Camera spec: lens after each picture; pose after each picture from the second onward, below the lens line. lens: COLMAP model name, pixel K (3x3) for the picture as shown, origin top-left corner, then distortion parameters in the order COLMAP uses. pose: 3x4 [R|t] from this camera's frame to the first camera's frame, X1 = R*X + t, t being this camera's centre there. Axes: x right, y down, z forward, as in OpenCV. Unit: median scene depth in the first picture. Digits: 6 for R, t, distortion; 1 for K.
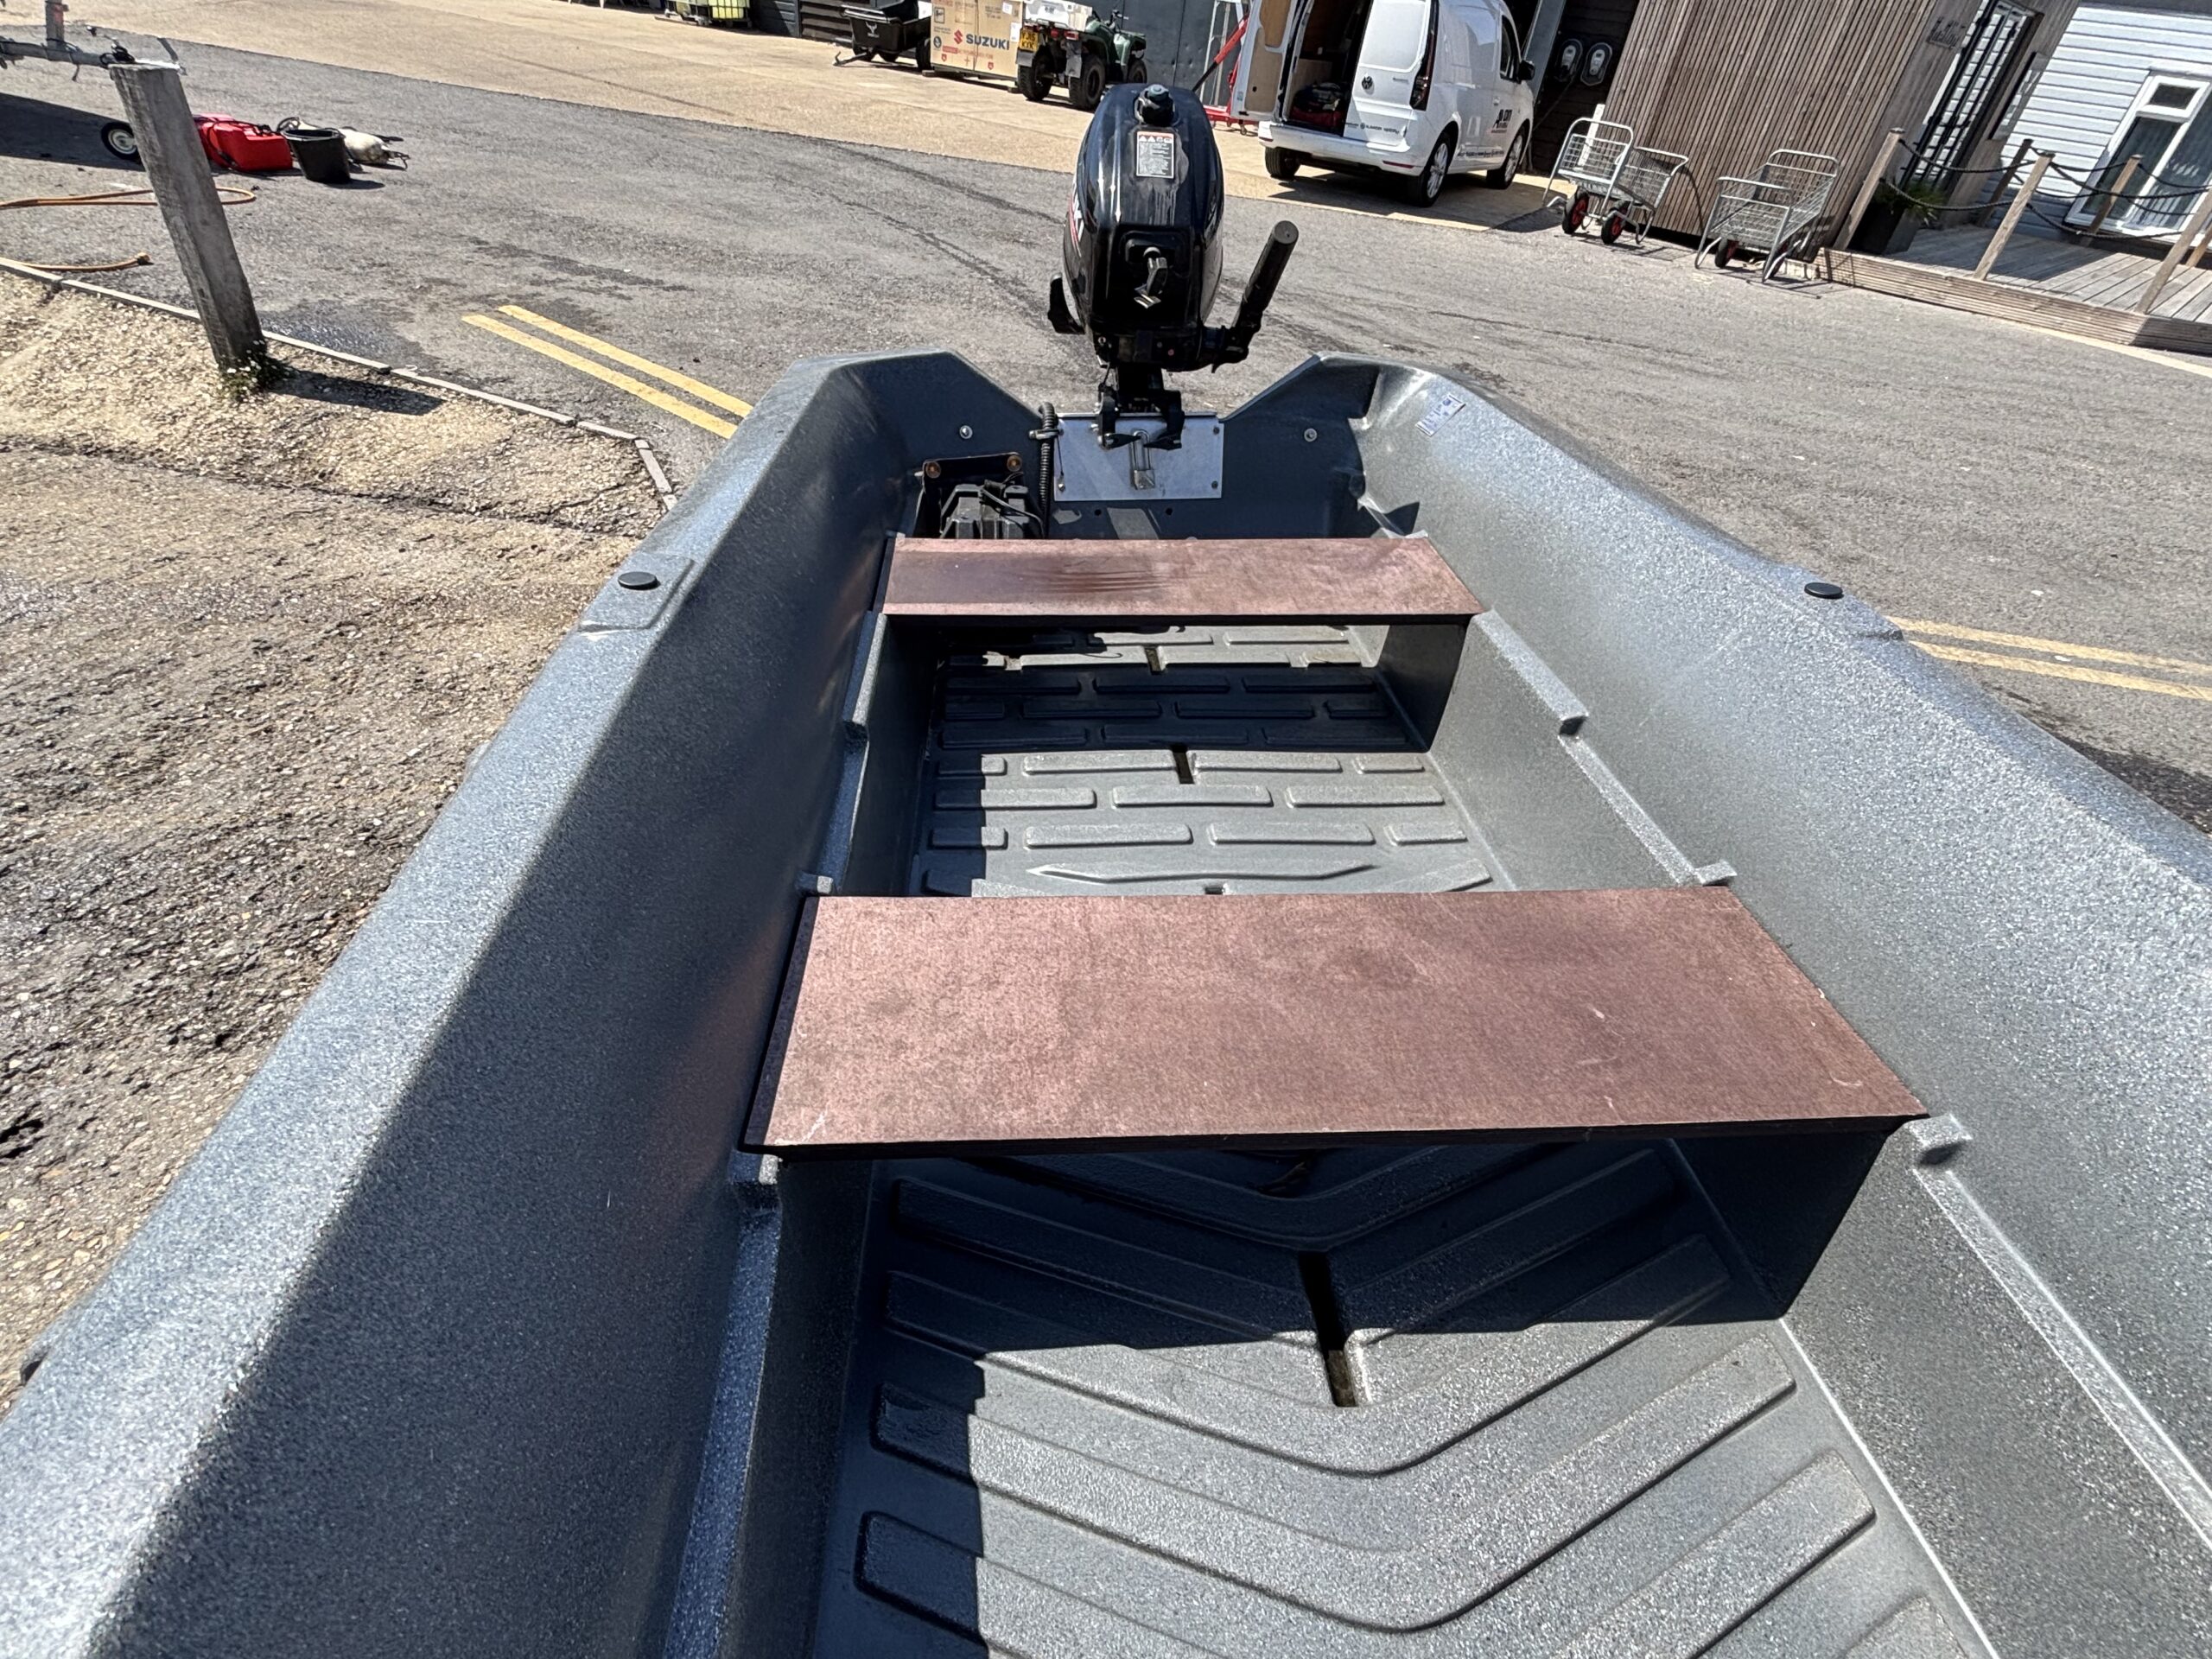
lens RADIAL K [[1067.9, 0, 1095.3], [0, 1067.9, 822.4], [0, 0, 1]] dist [0.004007, 0.001778]
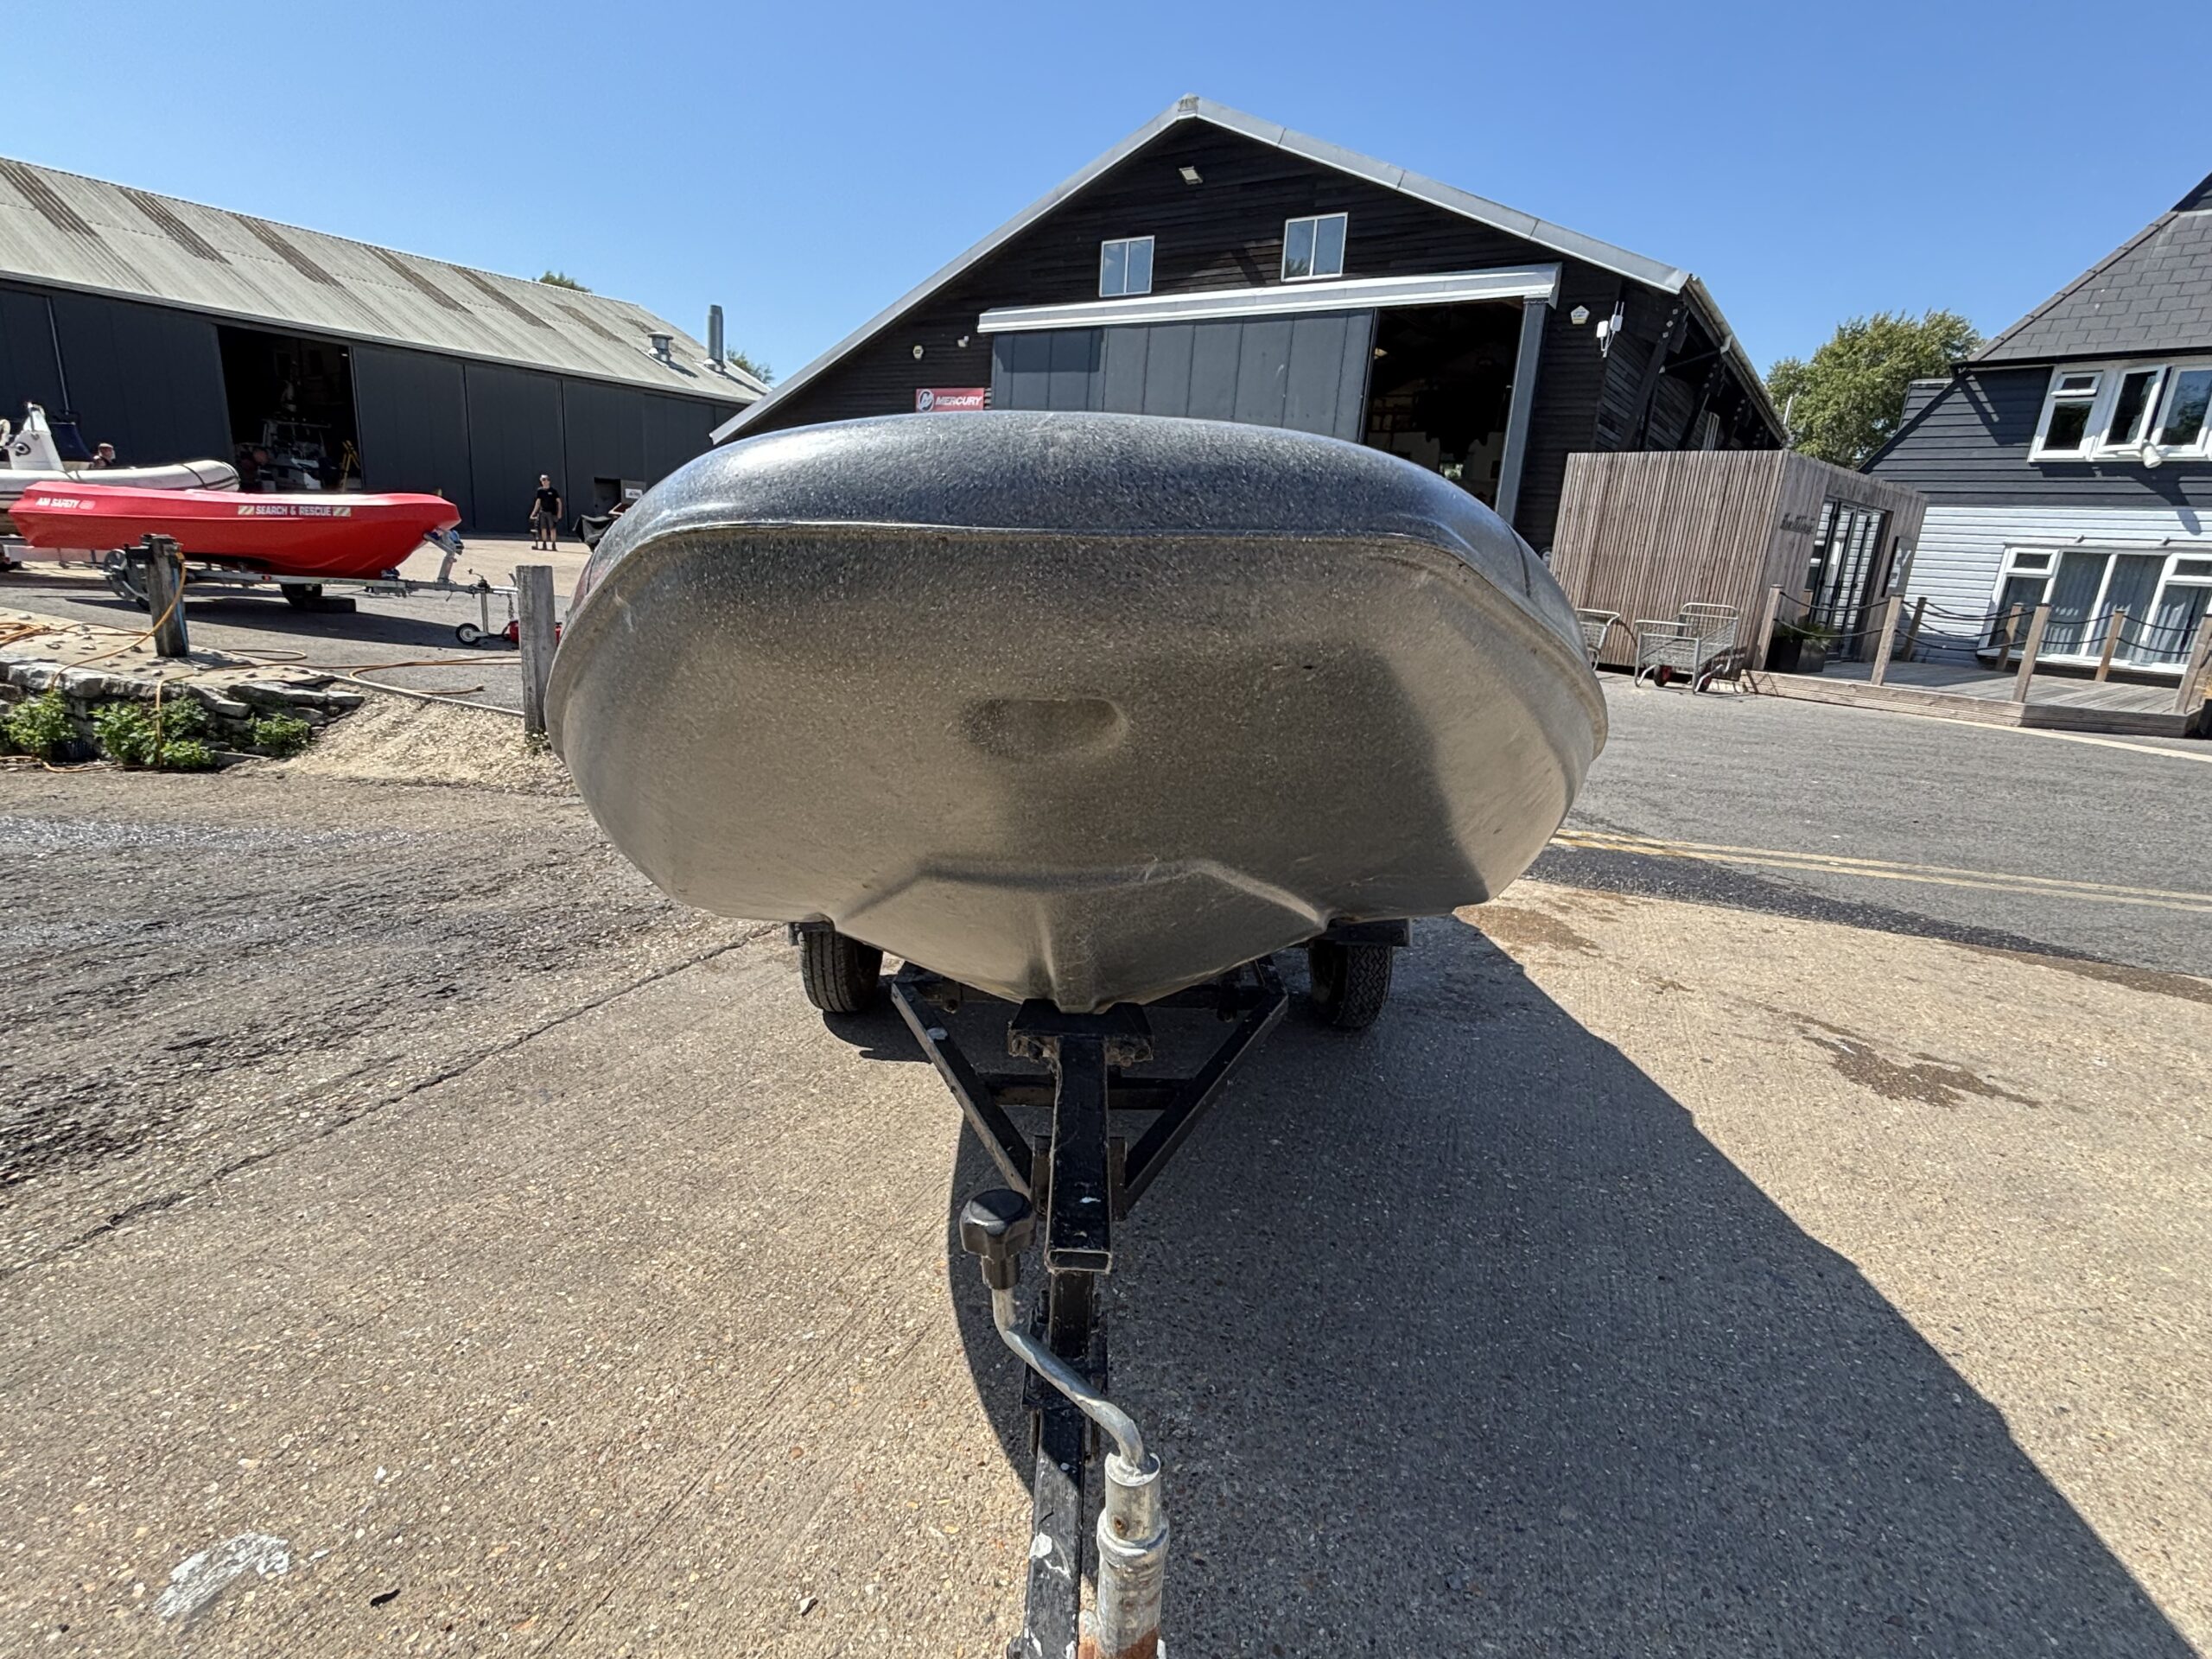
lens RADIAL K [[1067.9, 0, 1095.3], [0, 1067.9, 822.4], [0, 0, 1]] dist [0.004007, 0.001778]
pose [[0.996525, -0.025155, -0.079400, 0.086773], [-0.008528, 0.917472, -0.397708, 0.264858], [0.082851, 0.397003, 0.914070, -0.242304]]
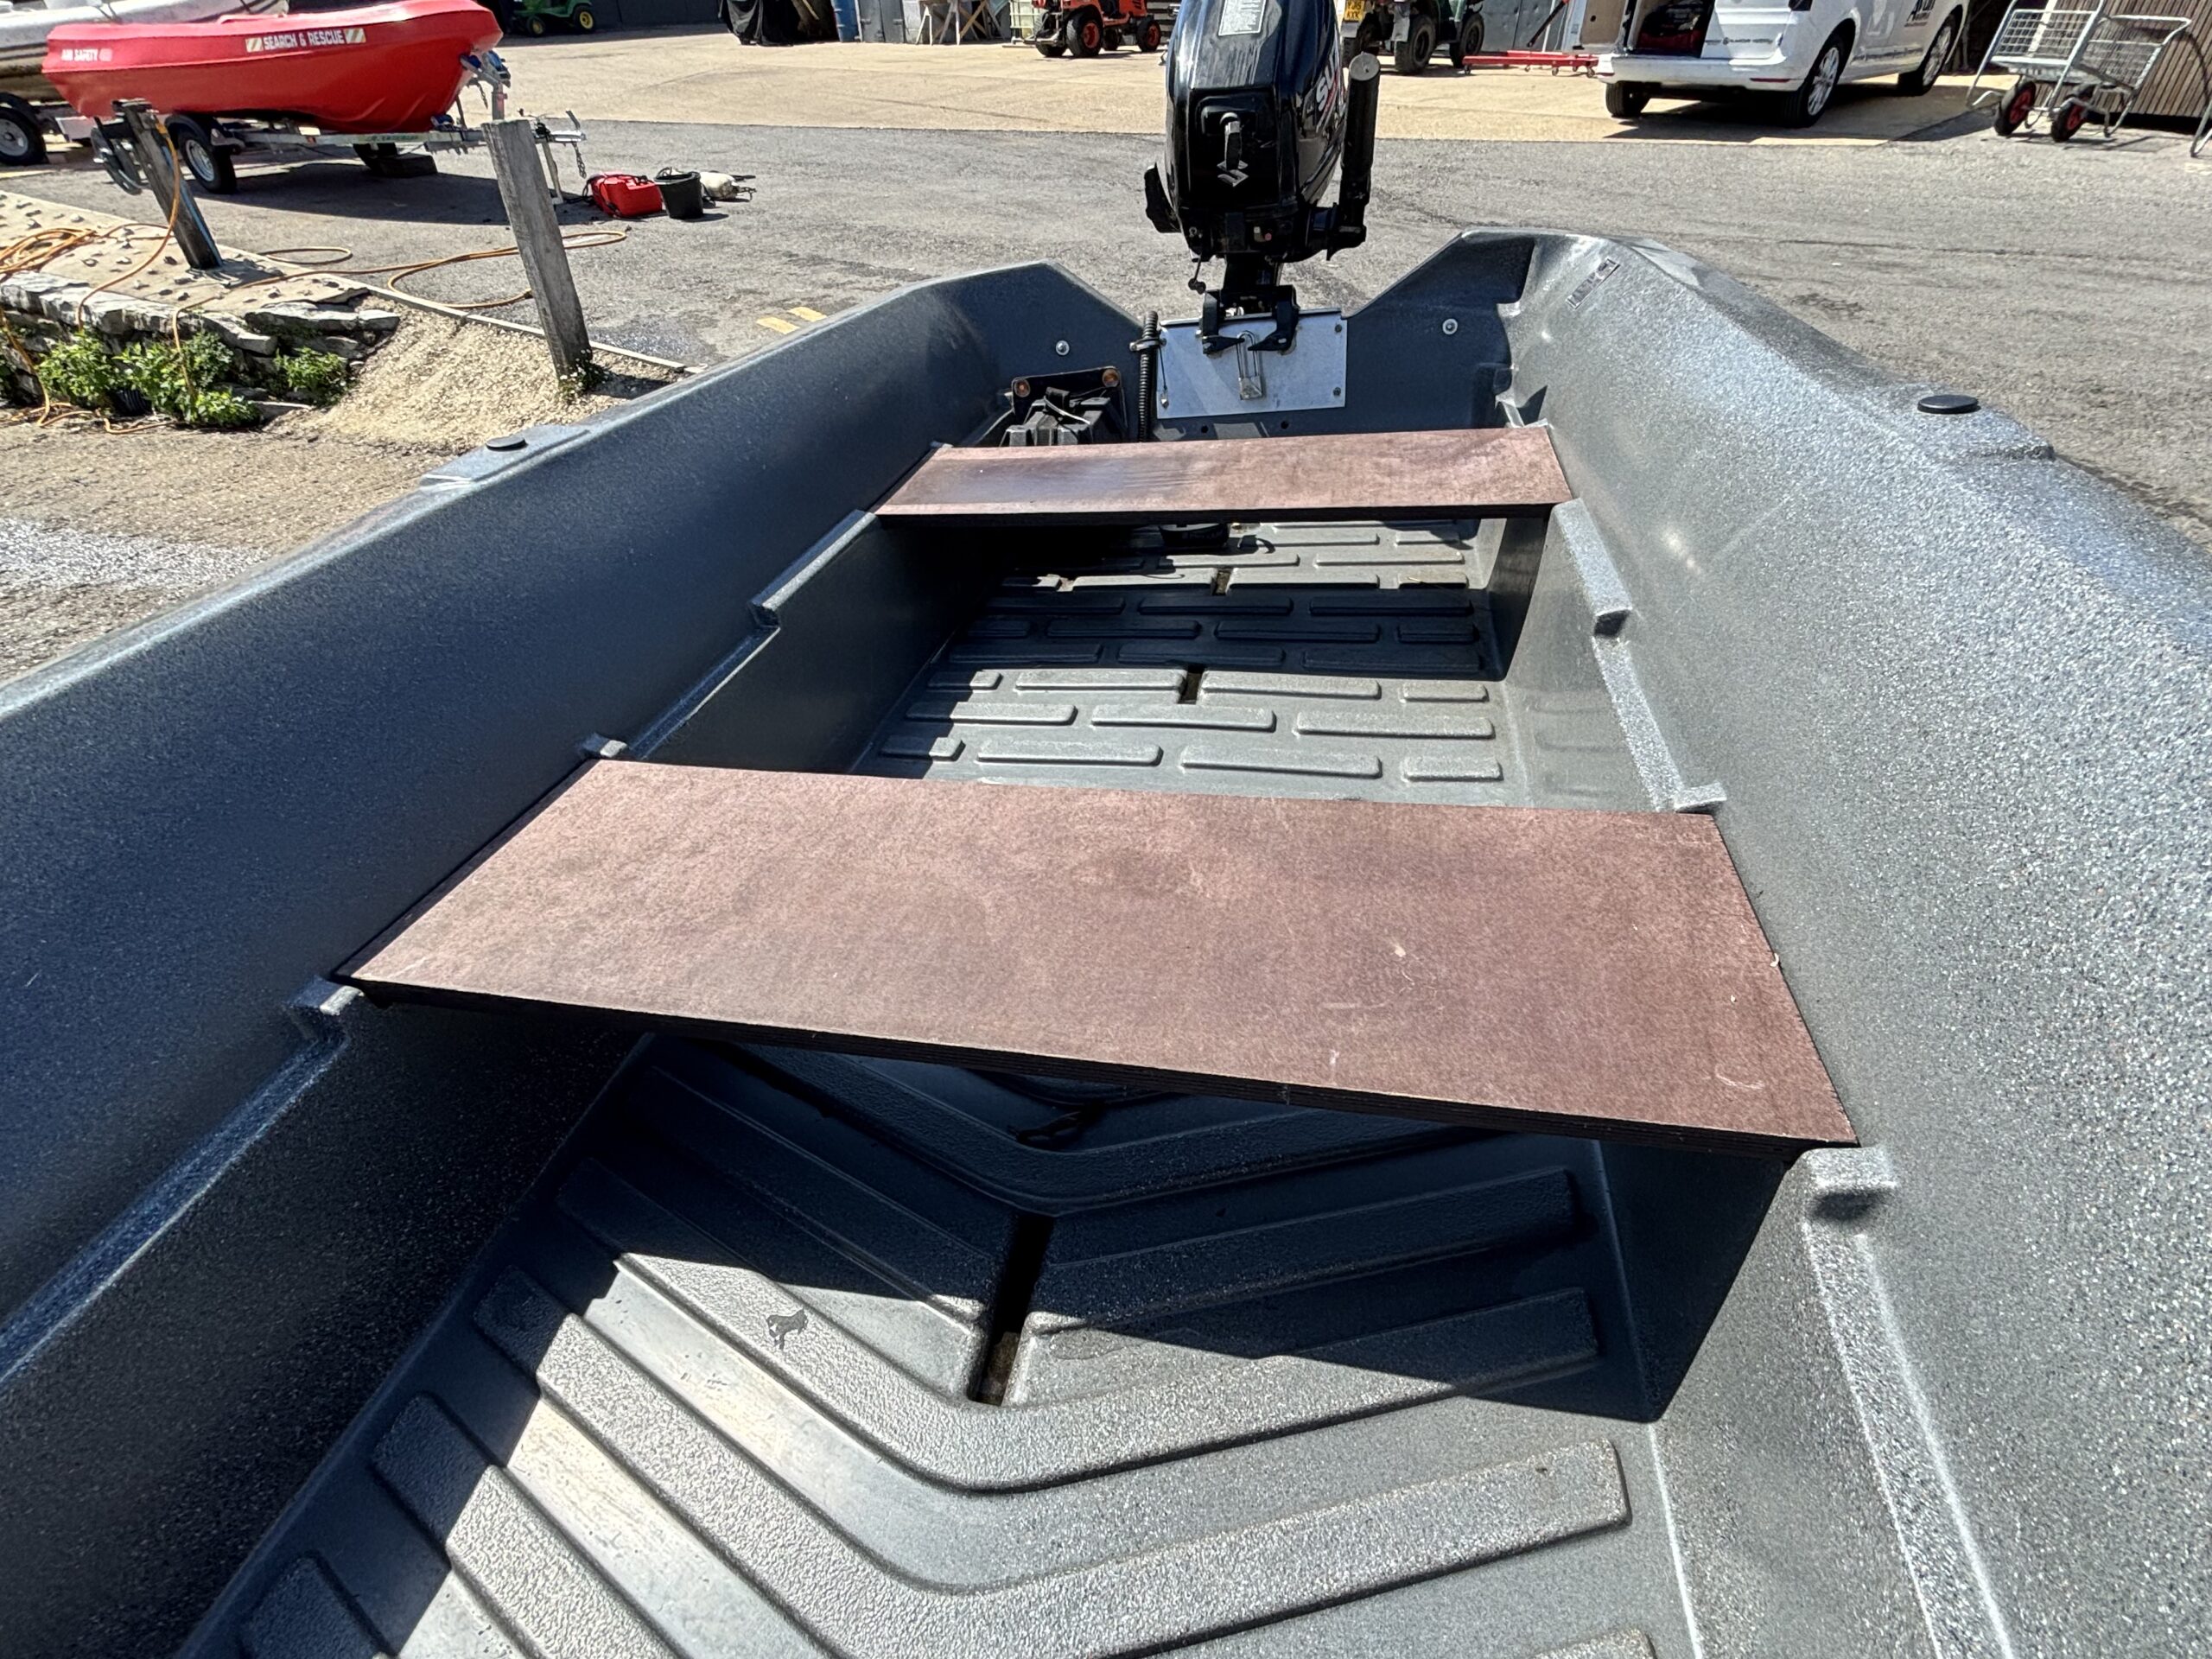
lens RADIAL K [[1098.6, 0, 1104.7], [0, 1098.6, 823.7], [0, 0, 1]] dist [-0.015644, 0.011122]
pose [[0.958958, 0.055071, -0.278149, 0.092420], [-0.057853, 0.998324, -0.001796, 0.022025], [0.277584, 0.017814, 0.960536, 0.044951]]
